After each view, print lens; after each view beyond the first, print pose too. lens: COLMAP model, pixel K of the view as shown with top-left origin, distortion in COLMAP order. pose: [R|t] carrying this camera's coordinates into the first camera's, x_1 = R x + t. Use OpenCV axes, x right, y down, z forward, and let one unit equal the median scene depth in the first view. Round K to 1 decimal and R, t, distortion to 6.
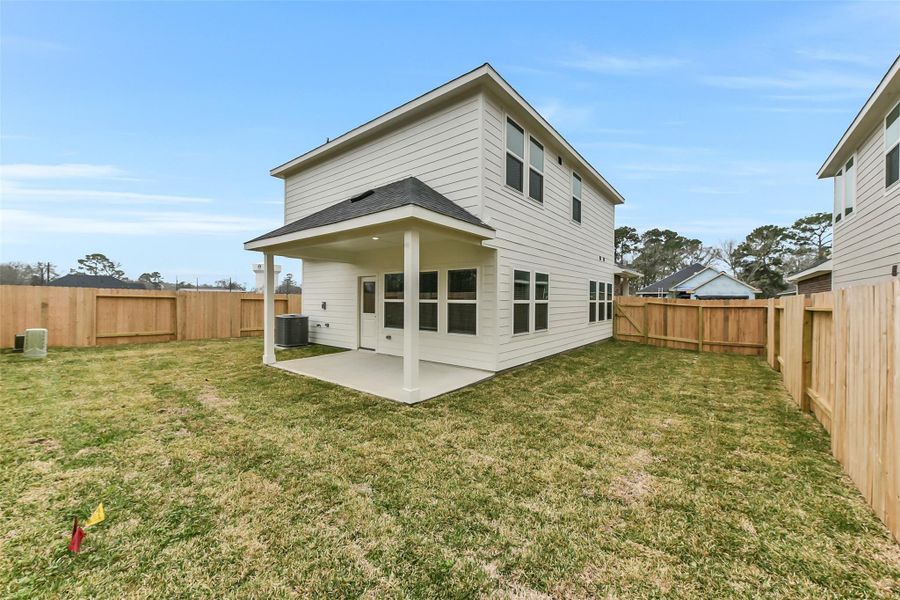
lens RADIAL K [[374.1, 0, 469.9], [0, 374.1, 300.4], [0, 0, 1]] dist [0.000446, -0.000047]
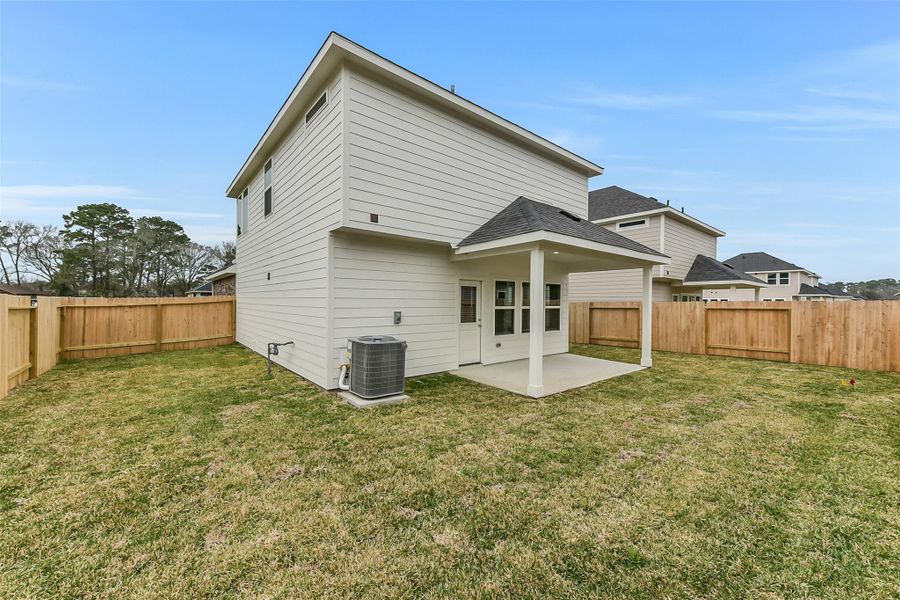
lens RADIAL K [[355.1, 0, 448.6], [0, 355.1, 301.6], [0, 0, 1]] dist [0.000642, -0.000011]
pose [[0.182306, -0.010620, 0.983185, -1.157847], [-0.005888, 0.999912, 0.011893, -0.025826], [-0.983224, -0.007958, 0.182227, 0.955394]]
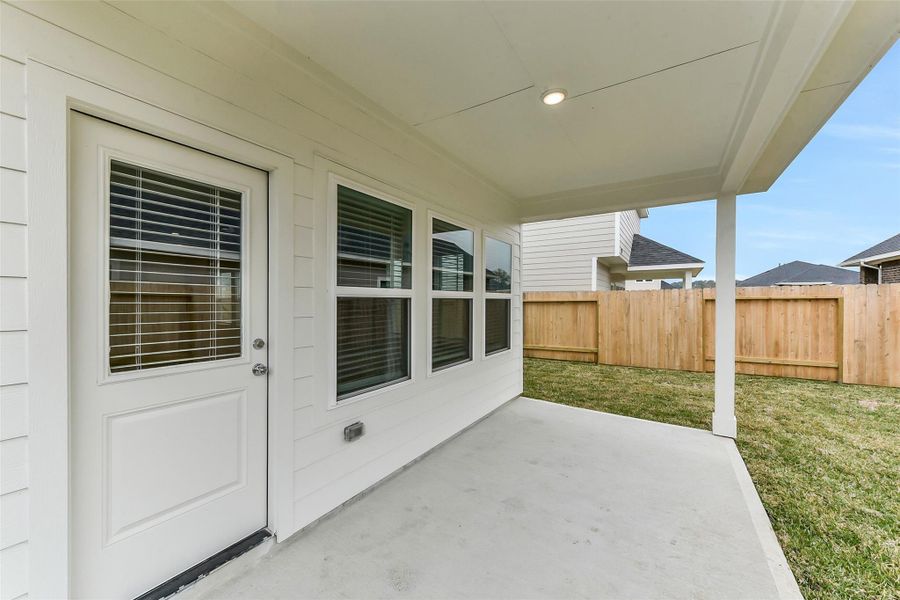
lens RADIAL K [[355.1, 0, 448.6], [0, 355.1, 301.6], [0, 0, 1]] dist [0.000642, -0.000011]
pose [[-0.123250, -0.012907, 0.992292, -0.467284], [-0.002031, 0.999917, 0.012754, 0.004214], [-0.992374, -0.000443, -0.123266, 0.960244]]
